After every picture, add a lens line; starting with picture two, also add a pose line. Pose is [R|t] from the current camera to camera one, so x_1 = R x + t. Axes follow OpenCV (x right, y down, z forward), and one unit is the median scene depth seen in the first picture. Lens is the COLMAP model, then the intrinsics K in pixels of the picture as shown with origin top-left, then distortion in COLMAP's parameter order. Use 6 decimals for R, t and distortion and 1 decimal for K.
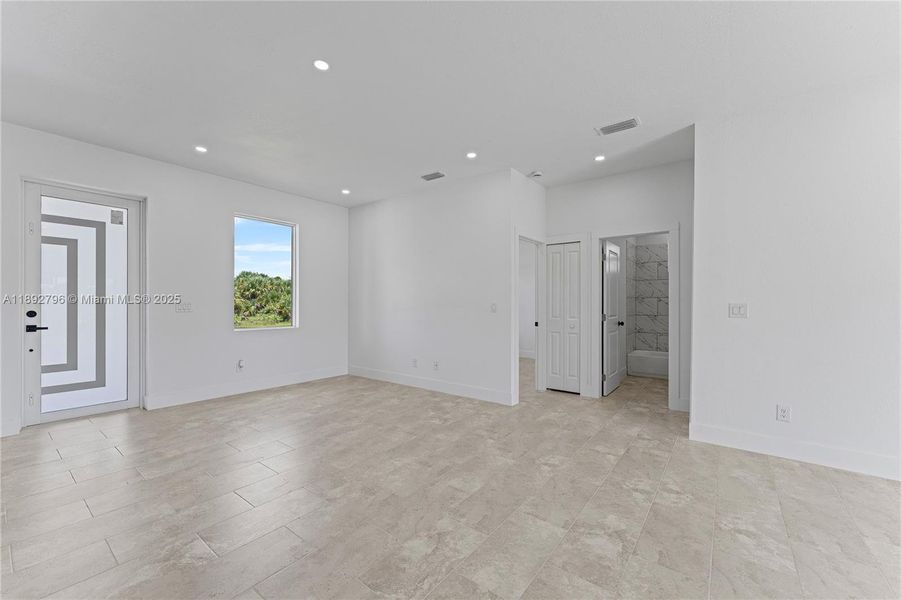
lens RADIAL K [[363.5, 0, 448.7], [0, 363.5, 302.8], [0, 0, 1]] dist [-0.000156, 0.000388]
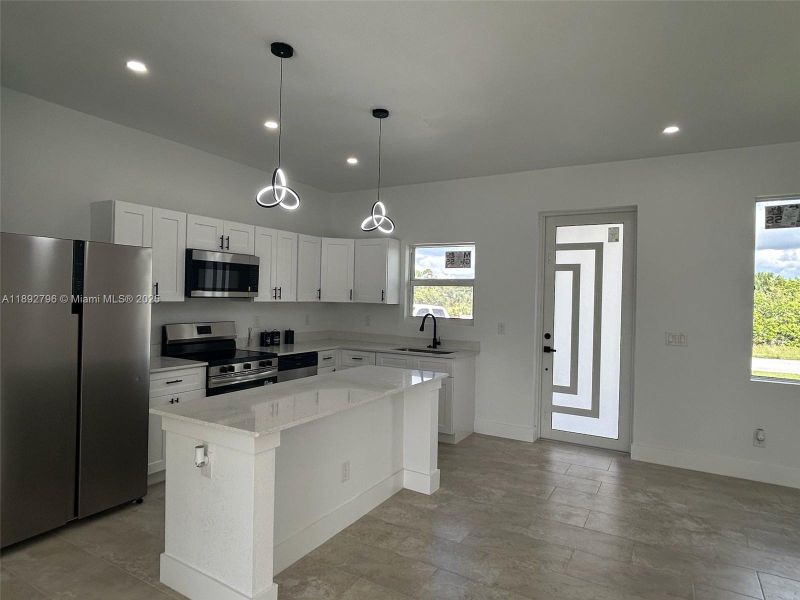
lens RADIAL K [[481.1, 0, 400.4], [0, 481.1, 298.7], [0, 0, 1]] dist [-0.006216, 0.003255]
pose [[0.140831, 0.002992, -0.990029, 0.210694], [-0.023890, 0.999715, -0.000377, -0.066540], [0.989745, 0.023705, 0.140862, 0.330951]]
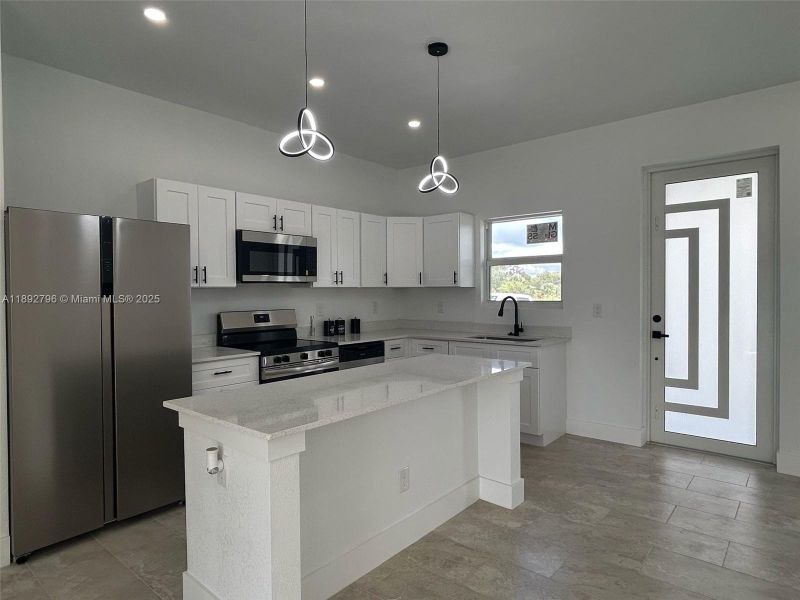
lens RADIAL K [[481.1, 0, 399.9], [0, 481.1, 300.5], [0, 0, 1]] dist [-0.006216, 0.003255]
pose [[-0.036211, 0.014213, -0.999243, 0.063001], [0.006195, 0.999883, 0.013997, -0.032709], [0.999325, -0.005683, -0.036295, 0.379745]]
